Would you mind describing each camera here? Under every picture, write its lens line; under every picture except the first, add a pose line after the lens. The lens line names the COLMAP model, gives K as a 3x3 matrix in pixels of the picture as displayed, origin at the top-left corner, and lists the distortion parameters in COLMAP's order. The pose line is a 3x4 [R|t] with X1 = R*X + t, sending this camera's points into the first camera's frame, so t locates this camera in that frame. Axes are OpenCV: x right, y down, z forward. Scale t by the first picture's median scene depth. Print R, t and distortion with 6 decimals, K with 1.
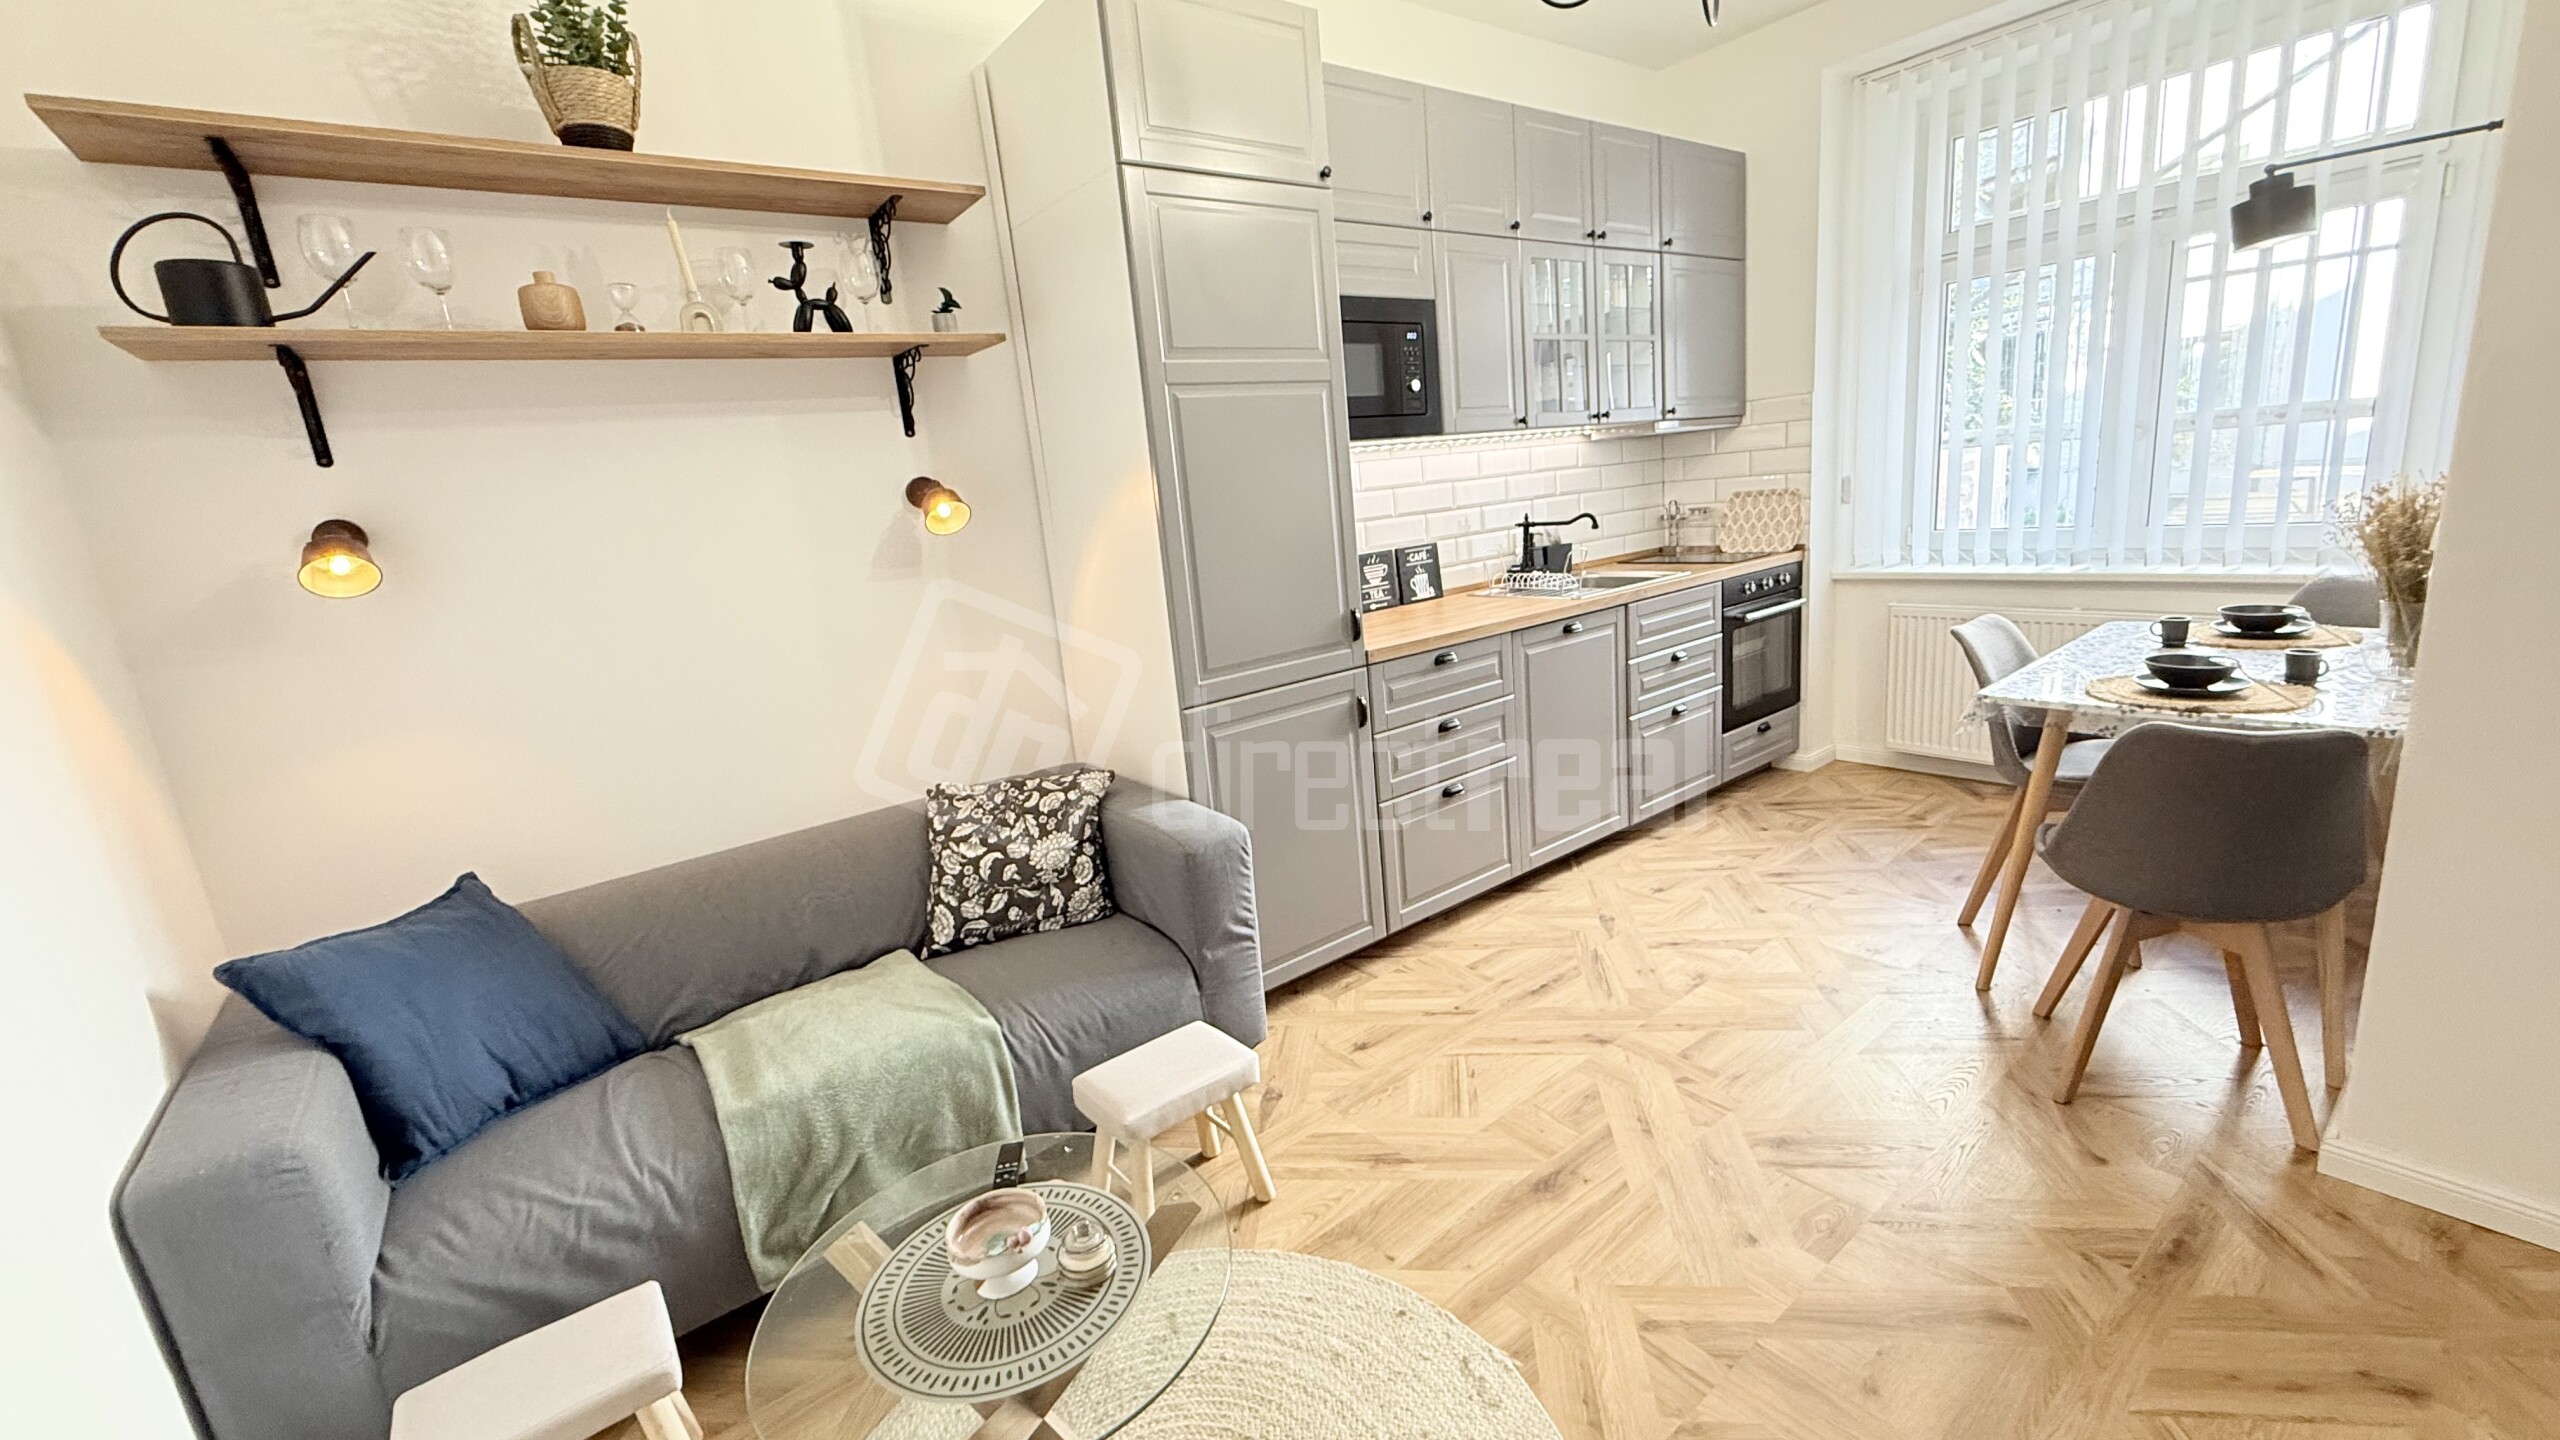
lens RADIAL K [[1020.0, 0, 1267.8], [0, 1020.0, 715.9], [0, 0, 1]] dist [0.000442, 0.000827]
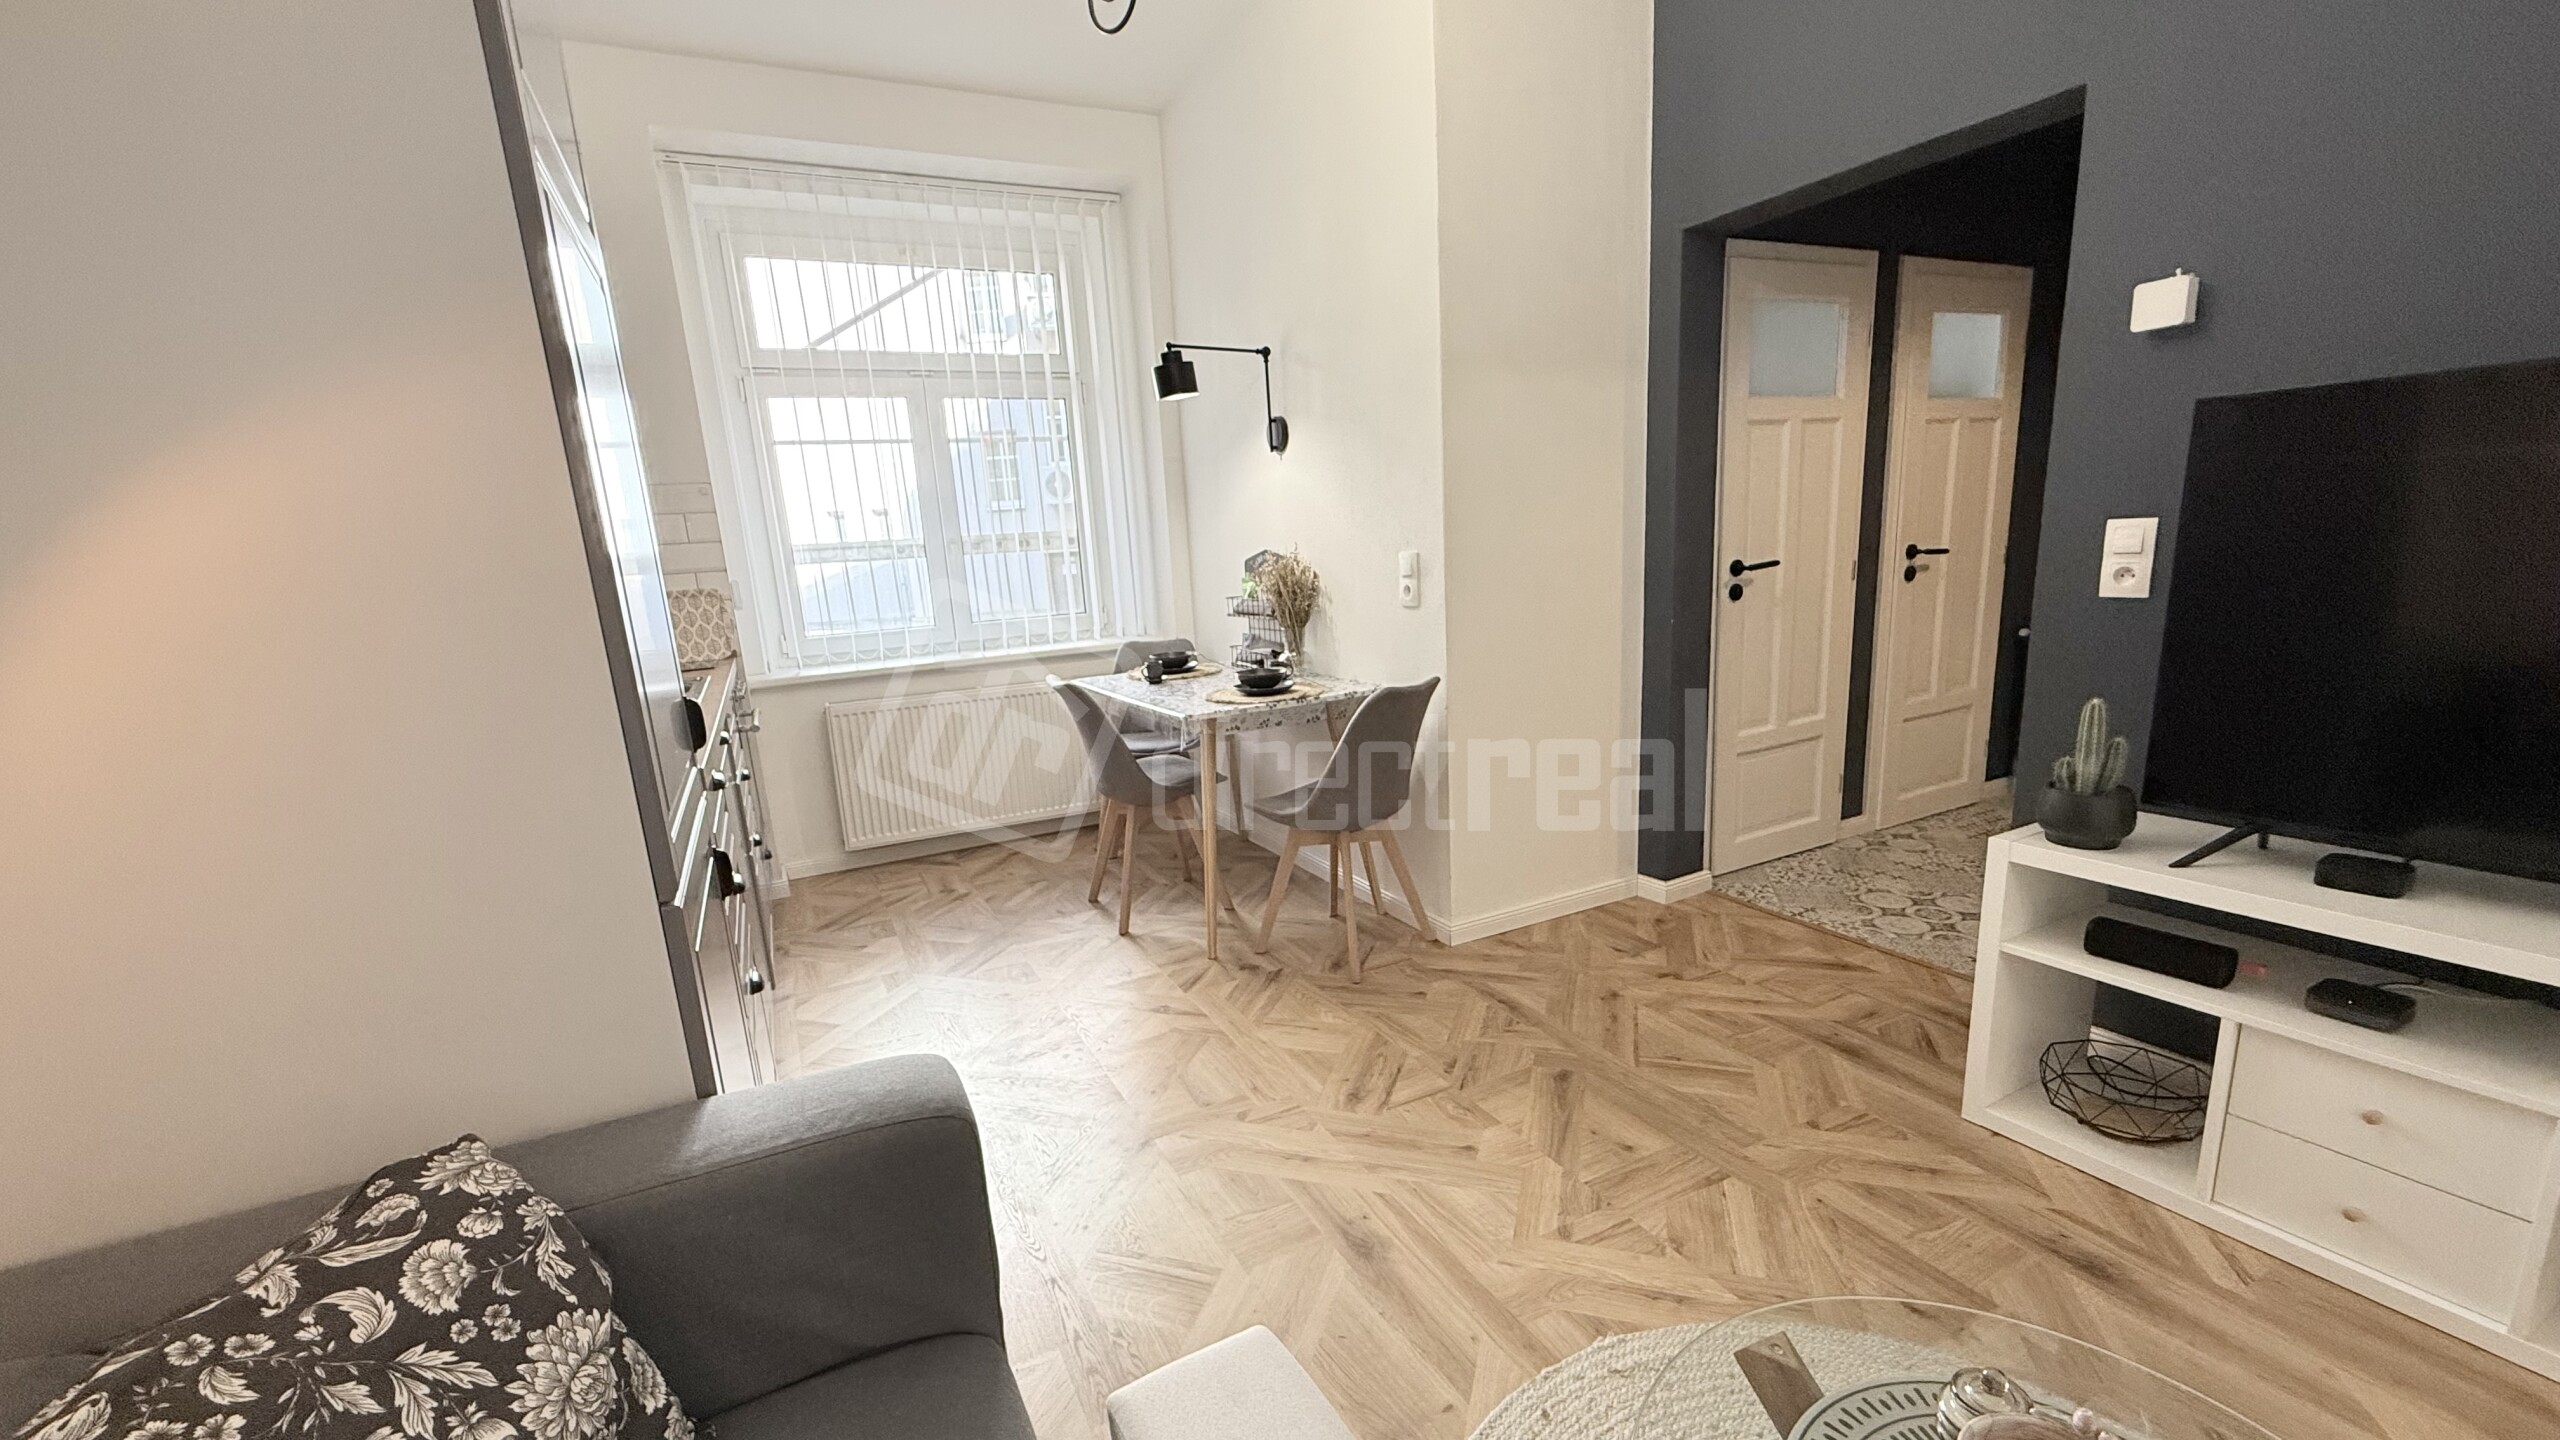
lens RADIAL K [[1020.0, 0, 1269.0], [0, 1020.0, 771.4], [0, 0, 1]] dist [0.000442, 0.000827]
pose [[0.195041, -0.134268, 0.971561, -0.463069], [0.256827, 0.963012, 0.081528, -0.030541], [-0.946572, 0.233622, 0.222310, 0.646575]]
